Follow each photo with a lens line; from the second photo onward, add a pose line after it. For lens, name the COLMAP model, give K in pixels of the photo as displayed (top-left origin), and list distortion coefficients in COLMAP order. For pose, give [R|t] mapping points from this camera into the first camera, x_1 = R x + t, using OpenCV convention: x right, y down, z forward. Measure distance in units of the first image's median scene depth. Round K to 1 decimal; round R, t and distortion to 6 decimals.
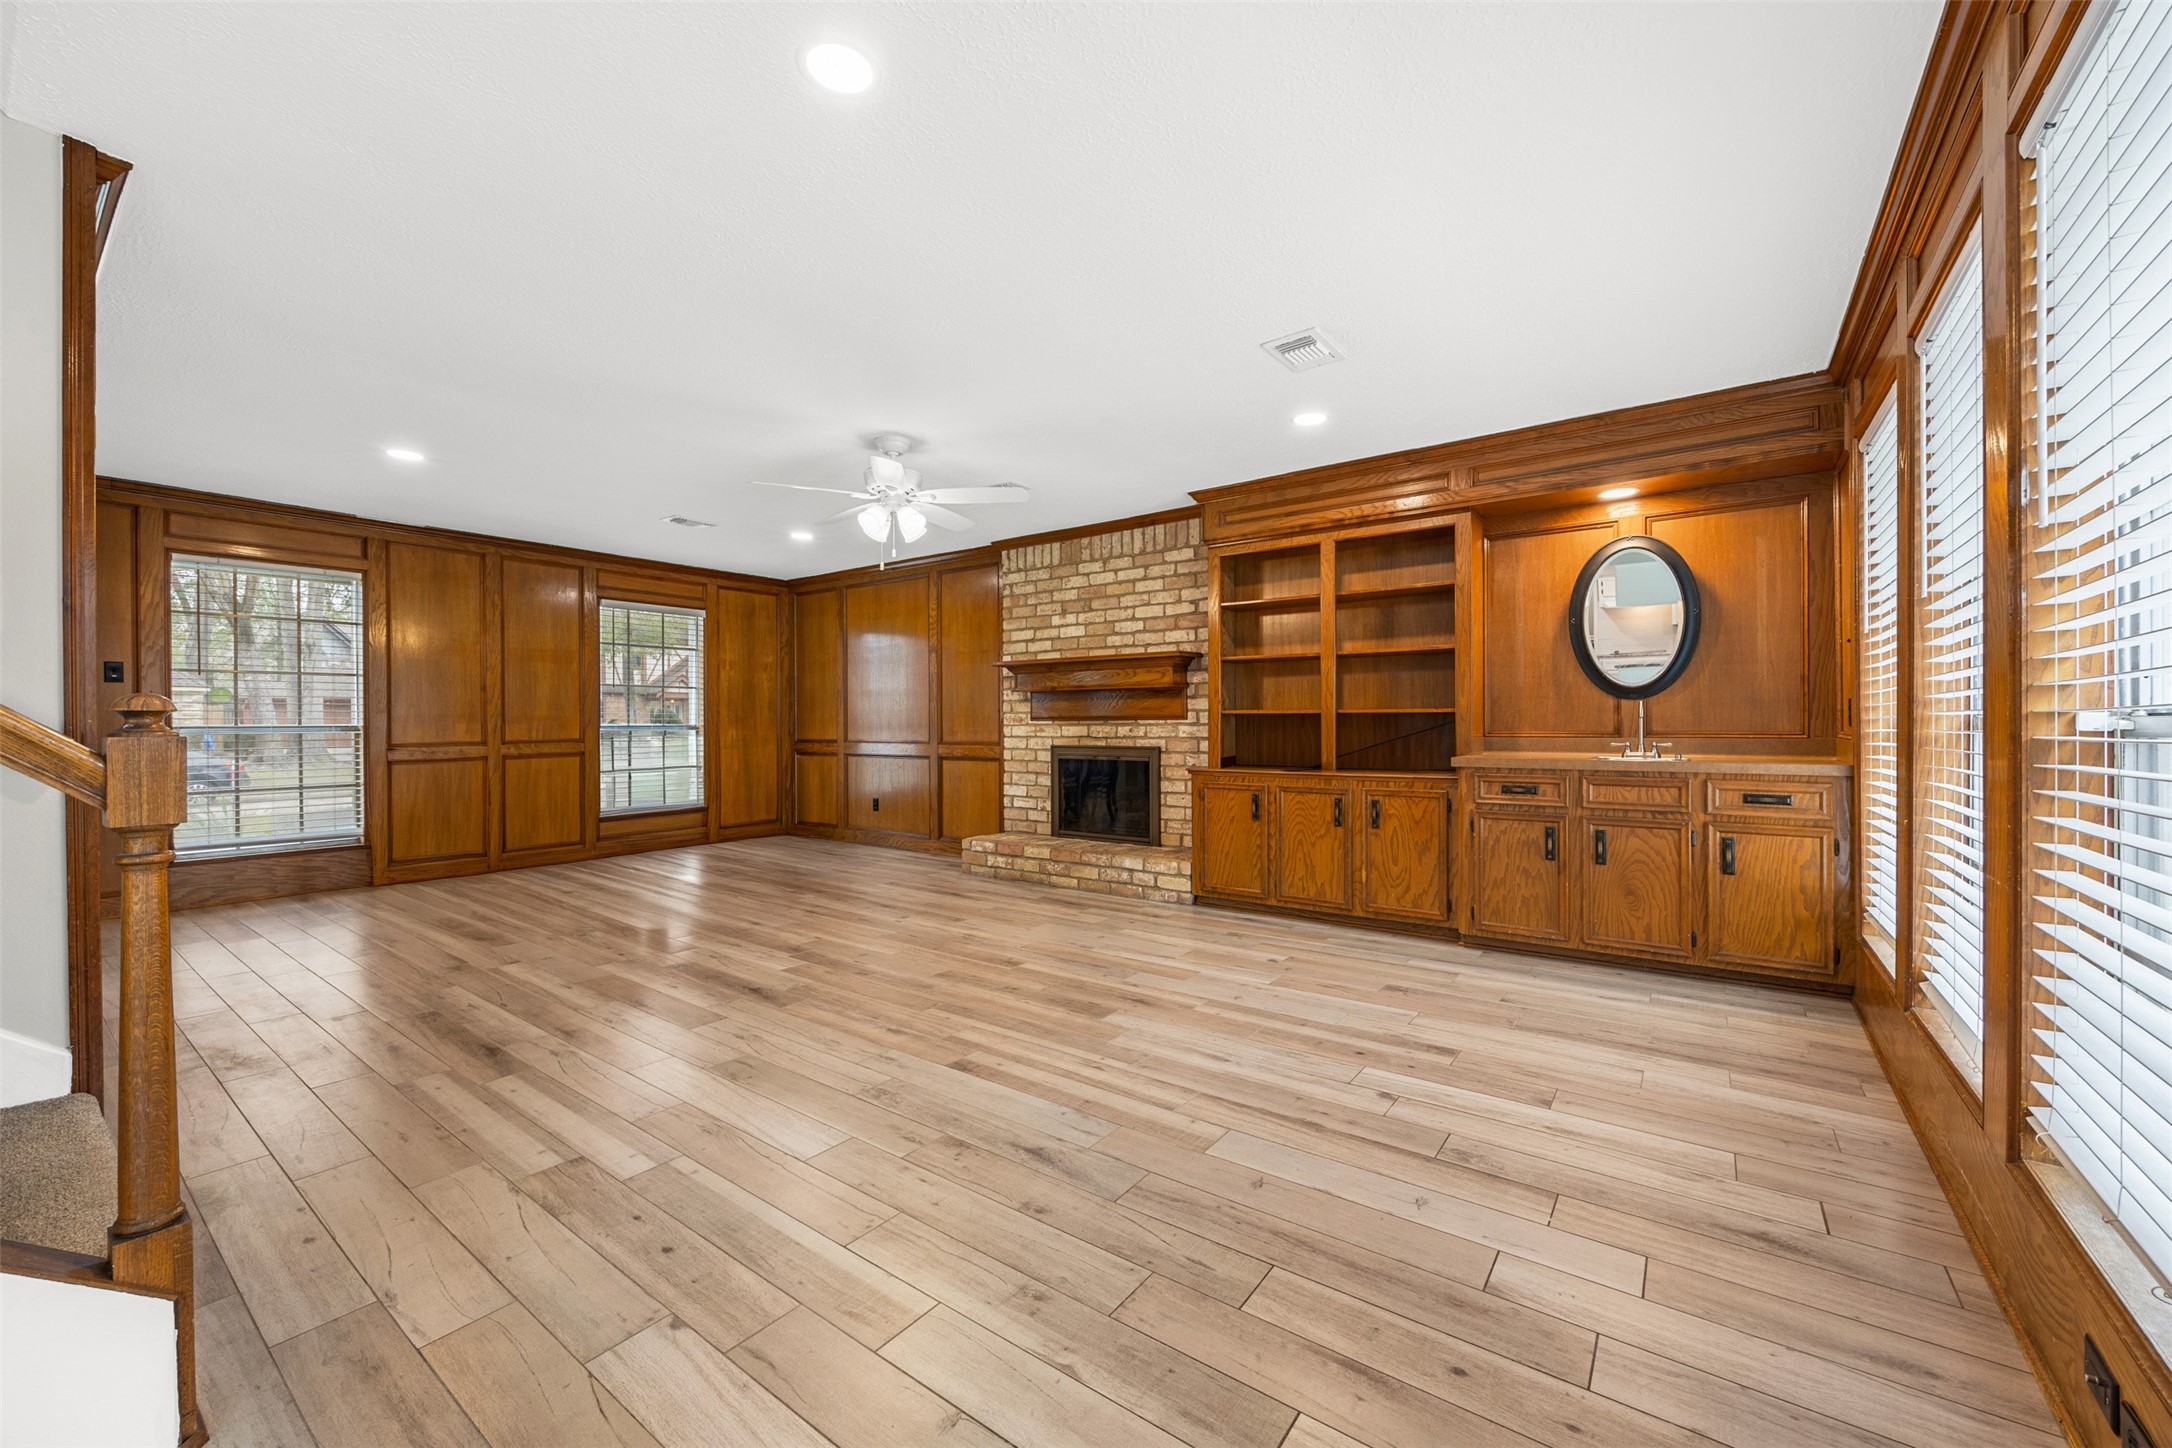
lens RADIAL K [[836.0, 0, 1106.9], [0, 836.0, 723.2], [0, 0, 1]] dist [-0.008483, -0.000046]
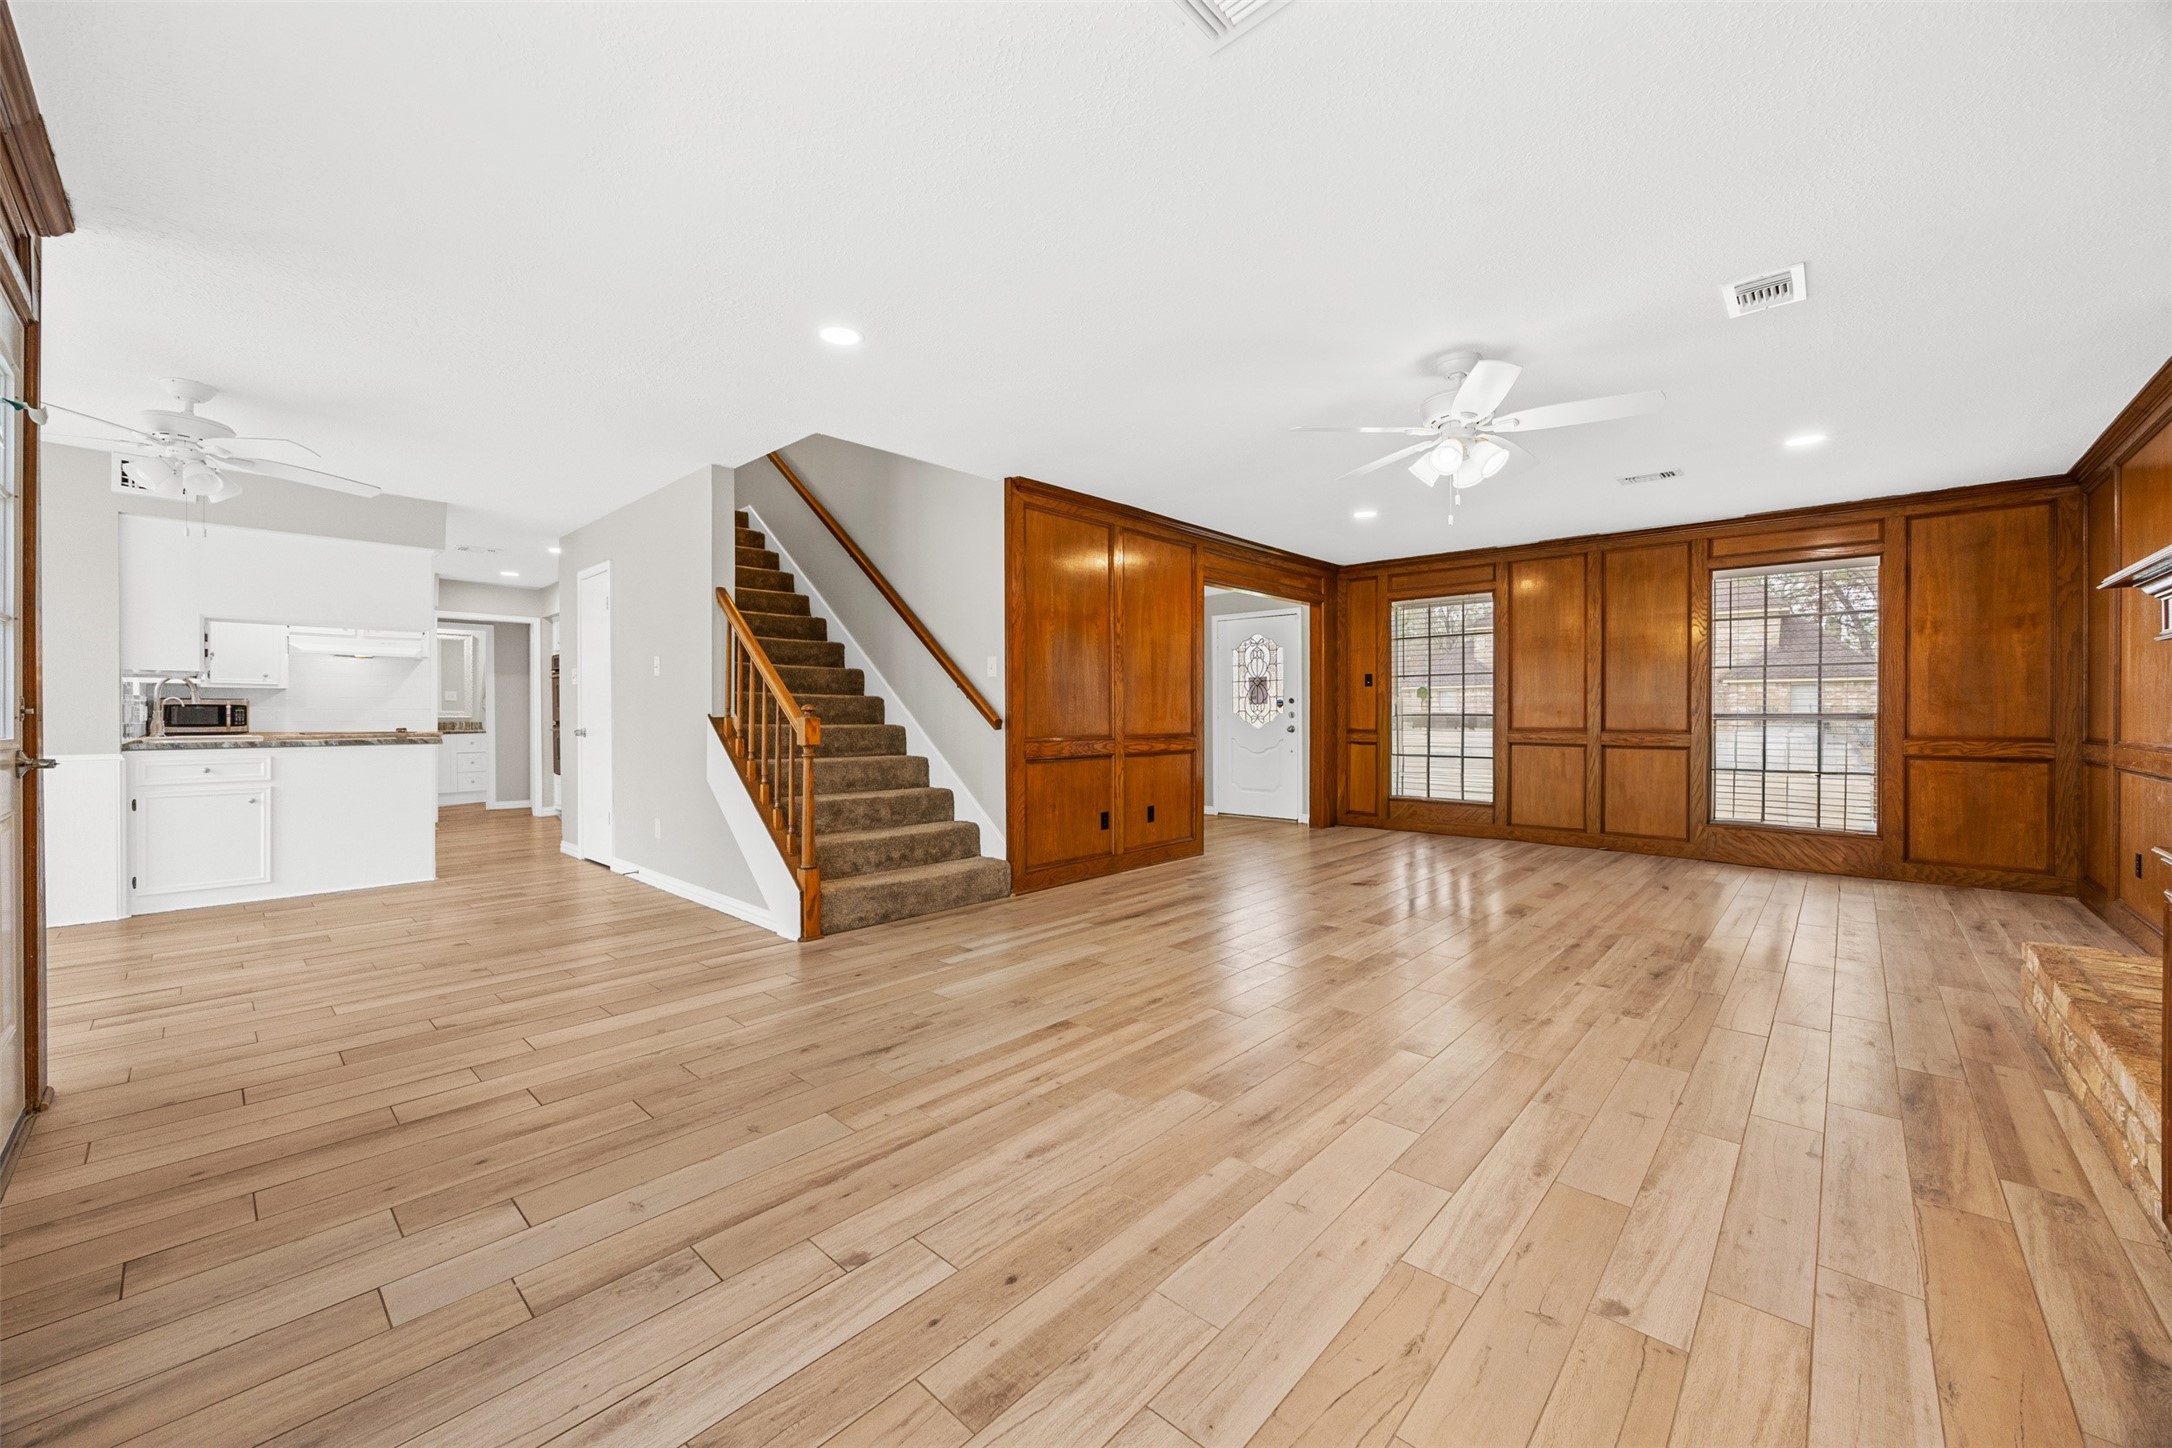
lens RADIAL K [[836.0, 0, 1101.0], [0, 836.0, 725.9], [0, 0, 1]] dist [-0.008483, -0.000046]
pose [[-0.117778, 0.016133, -0.992909, 0.864683], [0.001599, 0.999870, 0.016056, -0.001171], [0.993039, 0.000303, -0.117789, 1.126510]]
